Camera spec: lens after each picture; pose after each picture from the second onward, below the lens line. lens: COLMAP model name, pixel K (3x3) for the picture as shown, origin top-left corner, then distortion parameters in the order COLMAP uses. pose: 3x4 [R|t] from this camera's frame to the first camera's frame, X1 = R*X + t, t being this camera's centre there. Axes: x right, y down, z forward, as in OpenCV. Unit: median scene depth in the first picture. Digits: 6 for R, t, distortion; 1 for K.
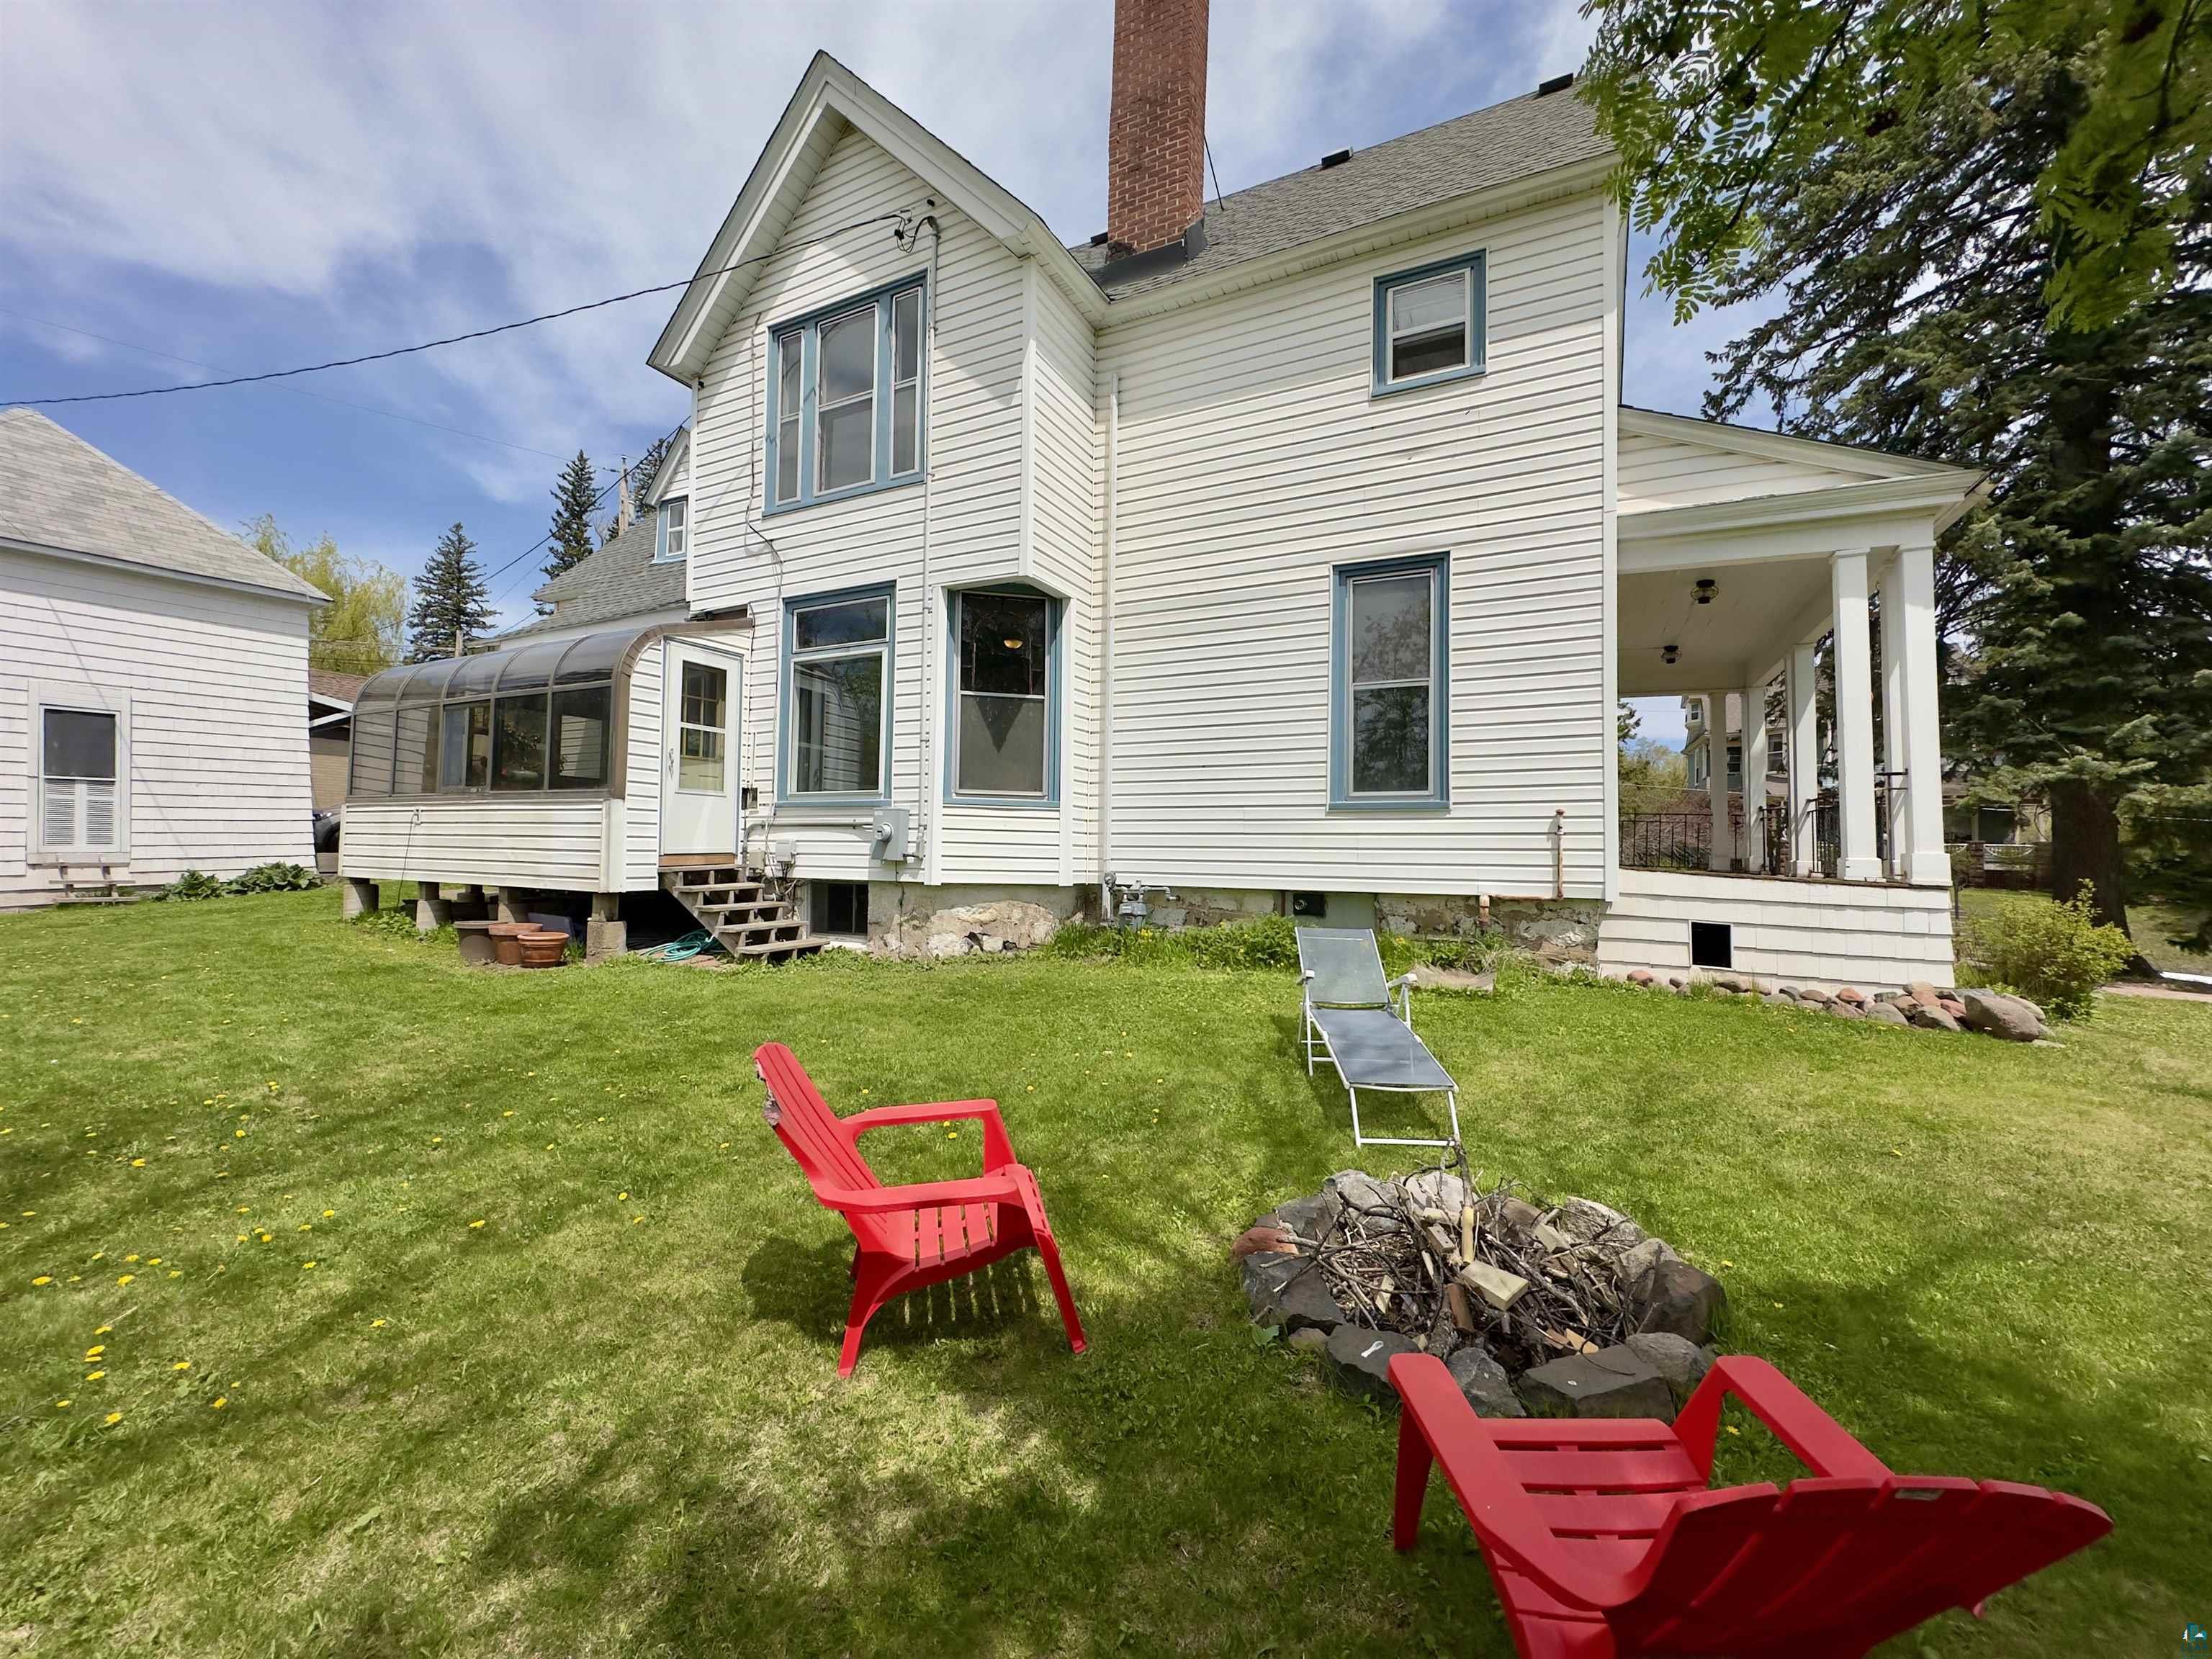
lens RADIAL K [[879.5, 0, 1101.7], [0, 879.5, 829.0], [0, 0, 1]] dist [-0.001698, 0.000345]
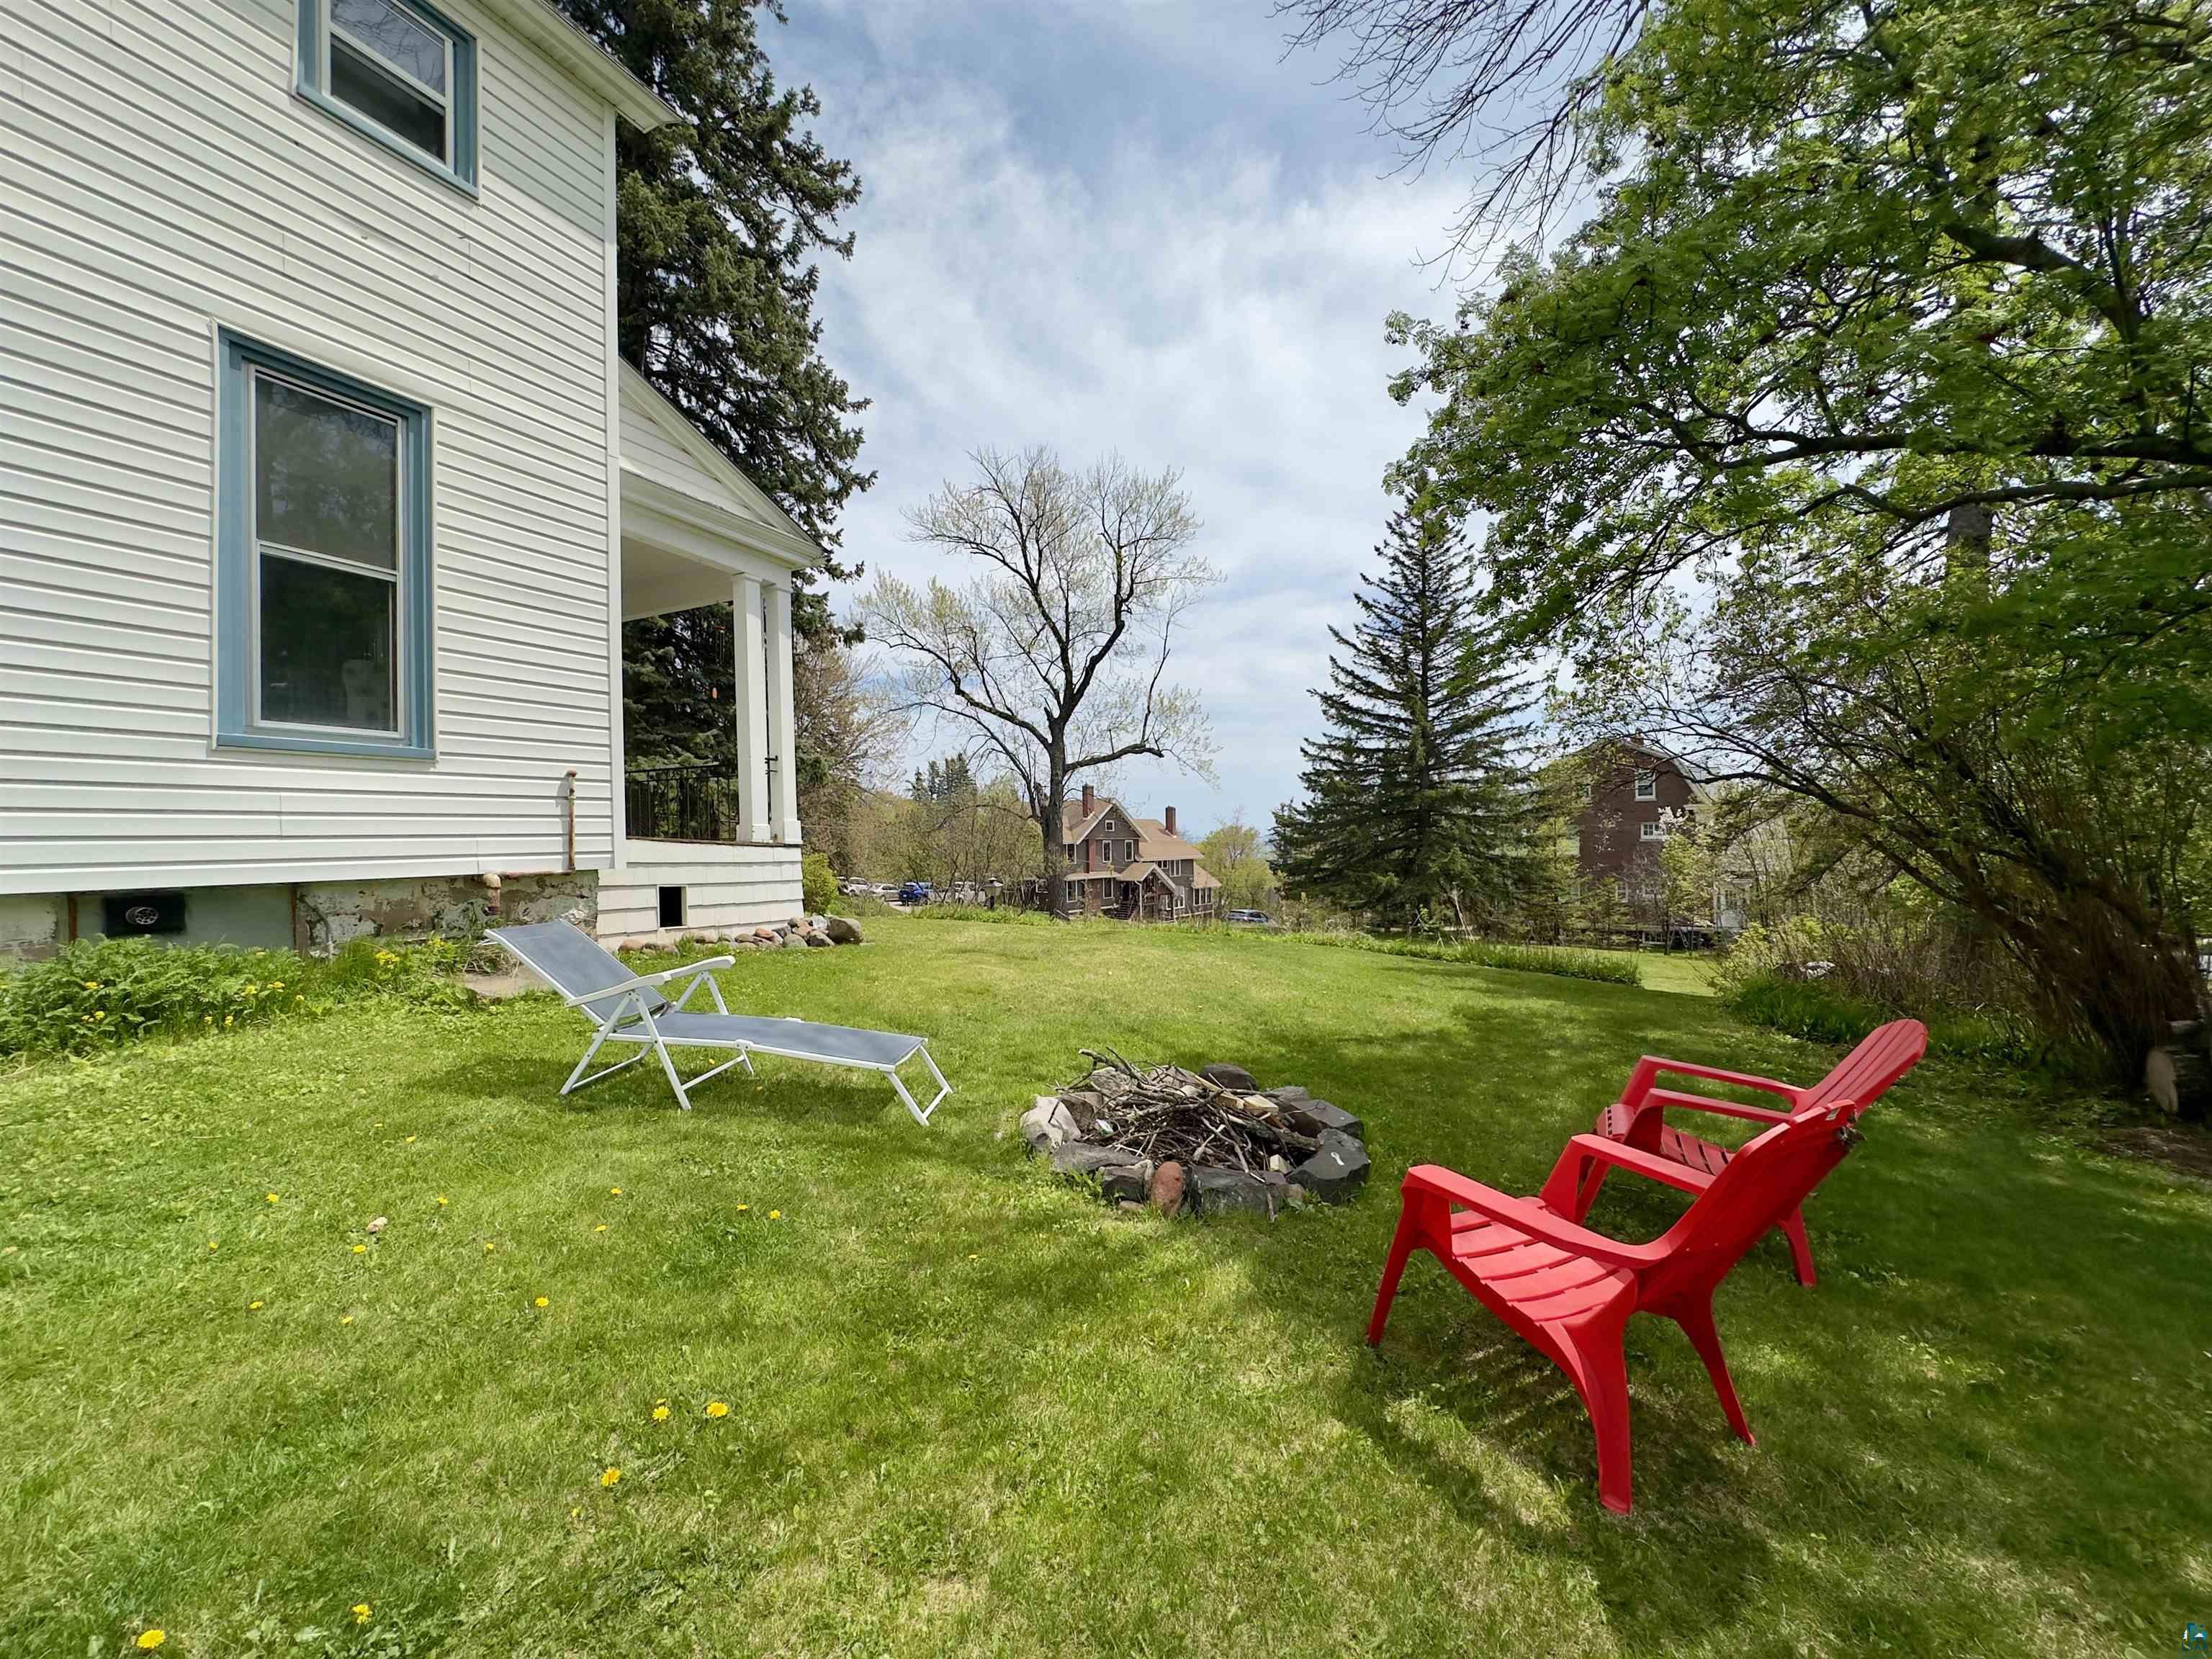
lens RADIAL K [[879.5, 0, 1102.5], [0, 879.5, 834.1], [0, 0, 1]] dist [-0.001698, 0.000345]
pose [[-0.001875, -0.010360, 0.999945, -0.345048], [-0.015306, 0.999829, 0.010330, 0.022877], [-0.999881, -0.015286, -0.002034, 0.443993]]
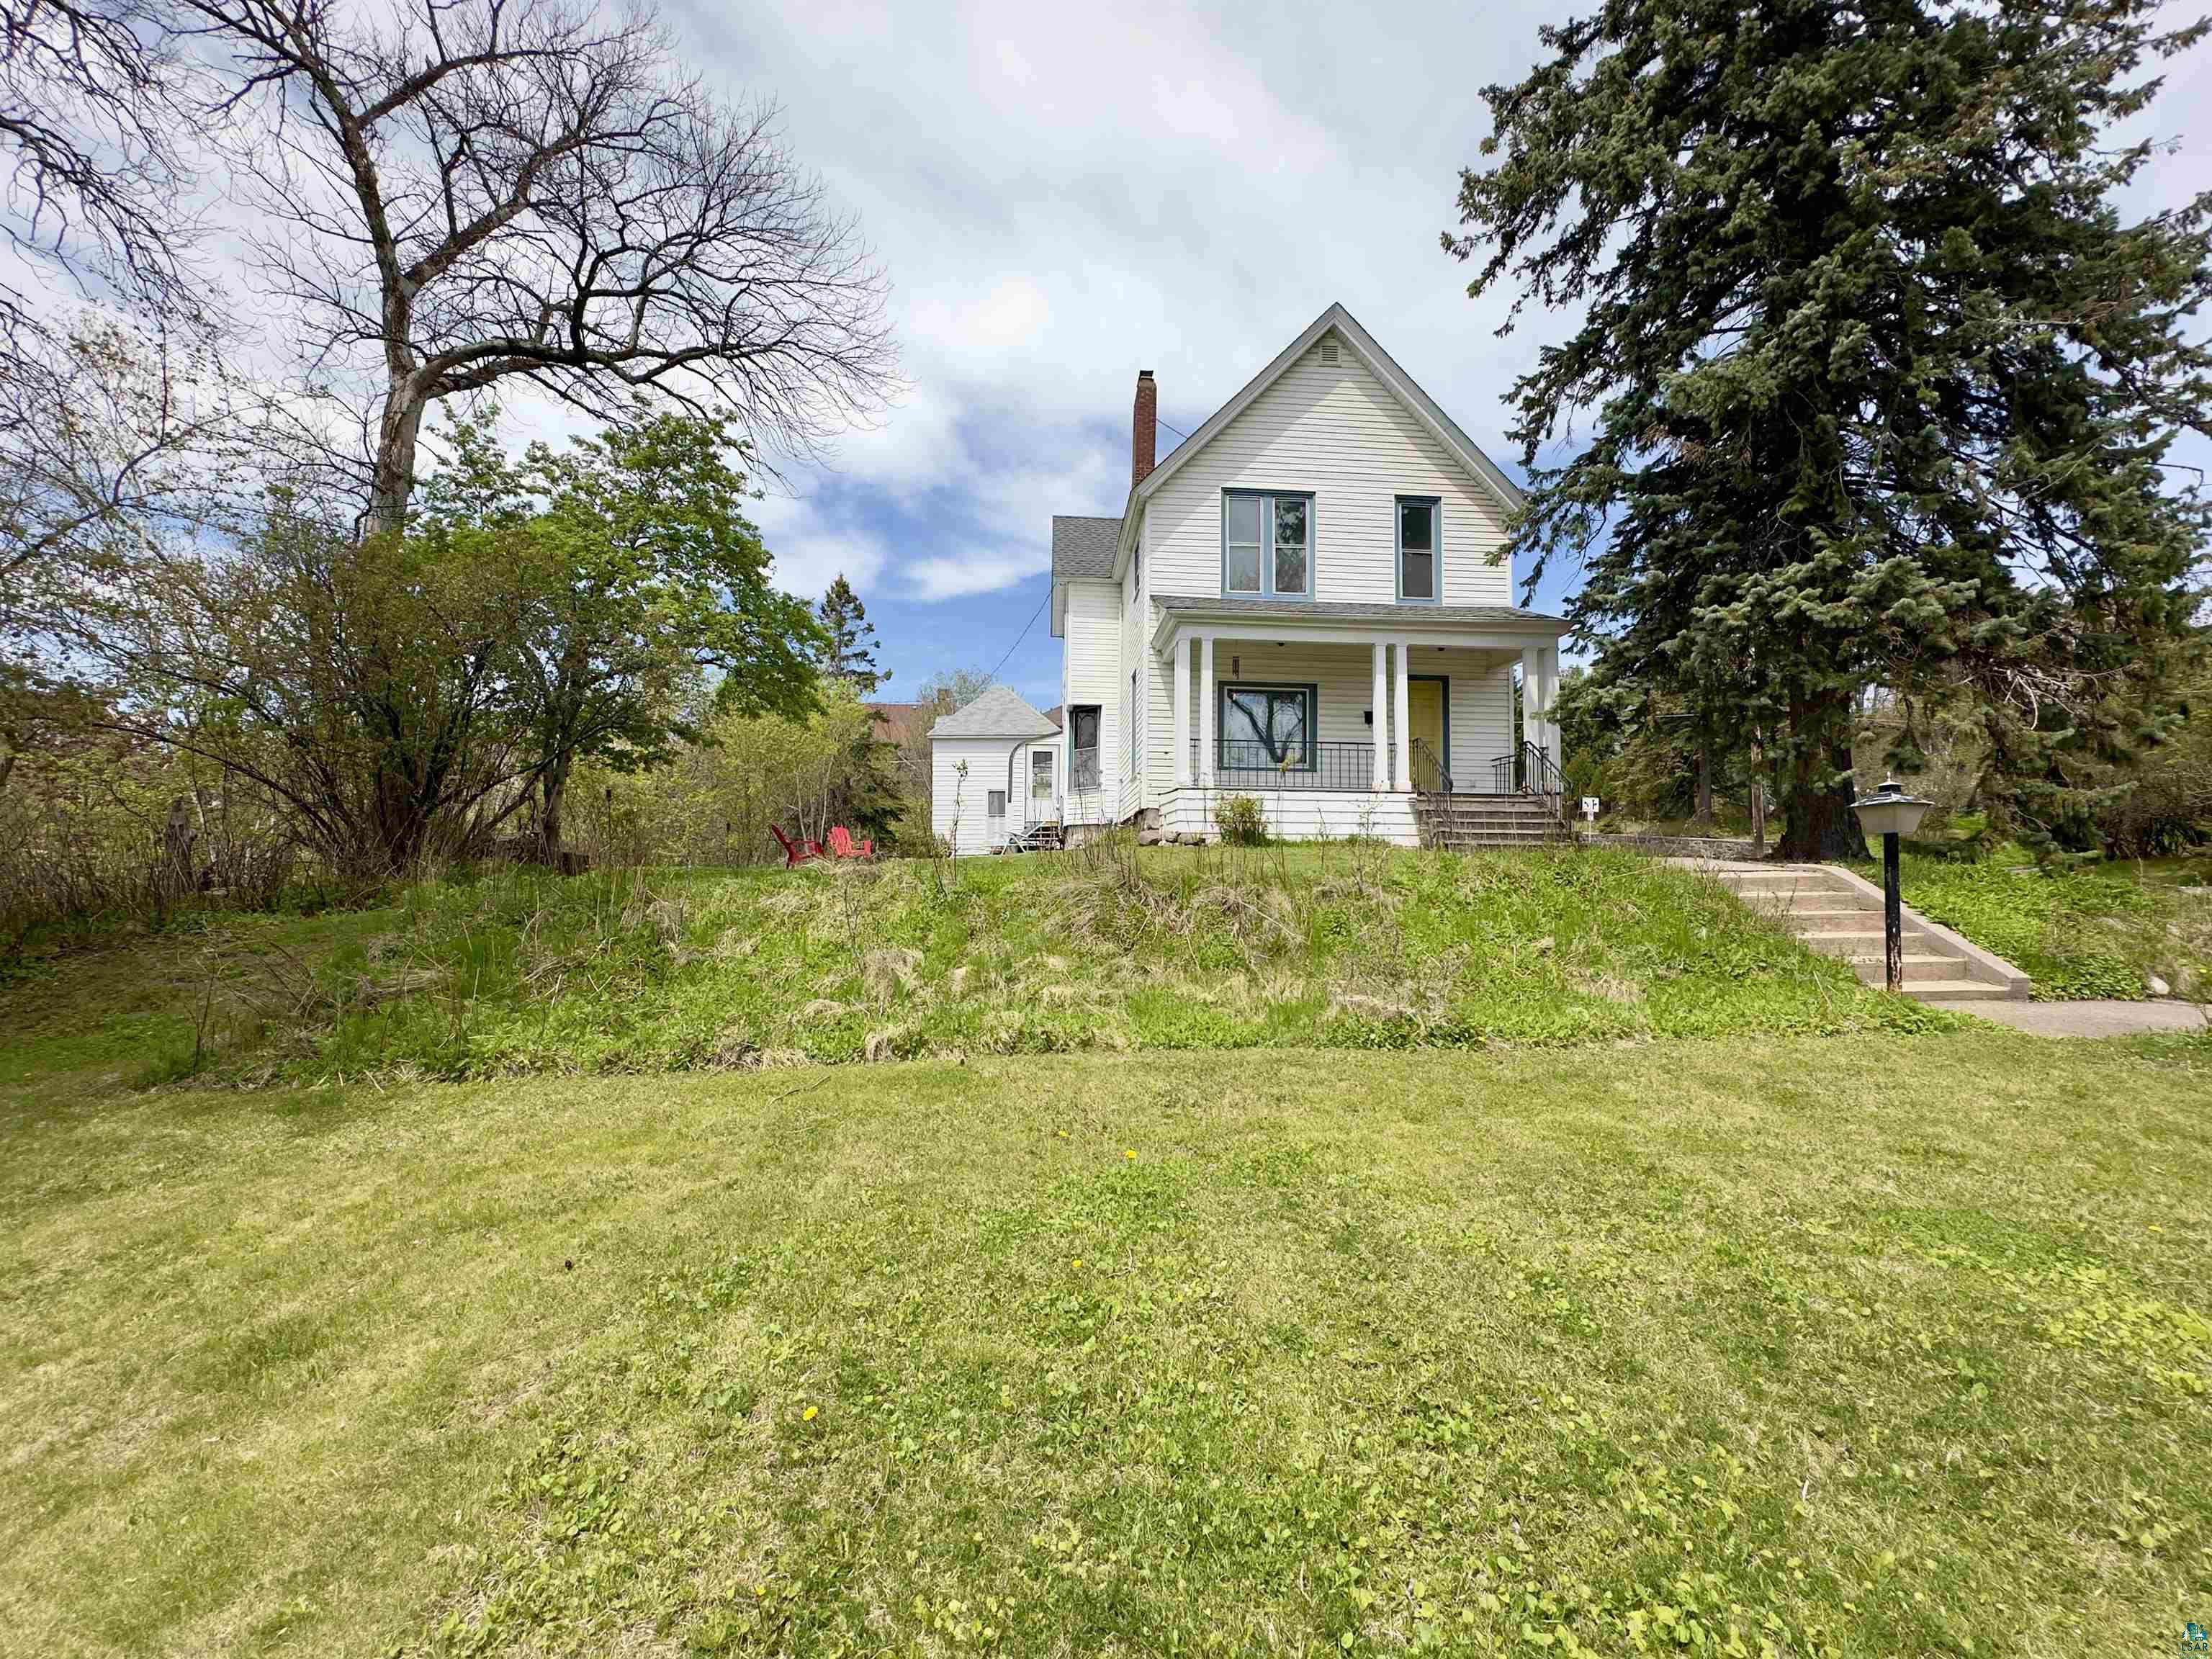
lens RADIAL K [[879.5, 0, 1119.8], [0, 879.5, 835.1], [0, 0, 1]] dist [-0.001698, 0.000345]
pose [[0.609064, -0.054194, -0.791267, 2.307304], [0.035117, 0.998527, -0.041359, 0.241858], [0.792343, -0.002597, 0.610070, -0.588705]]
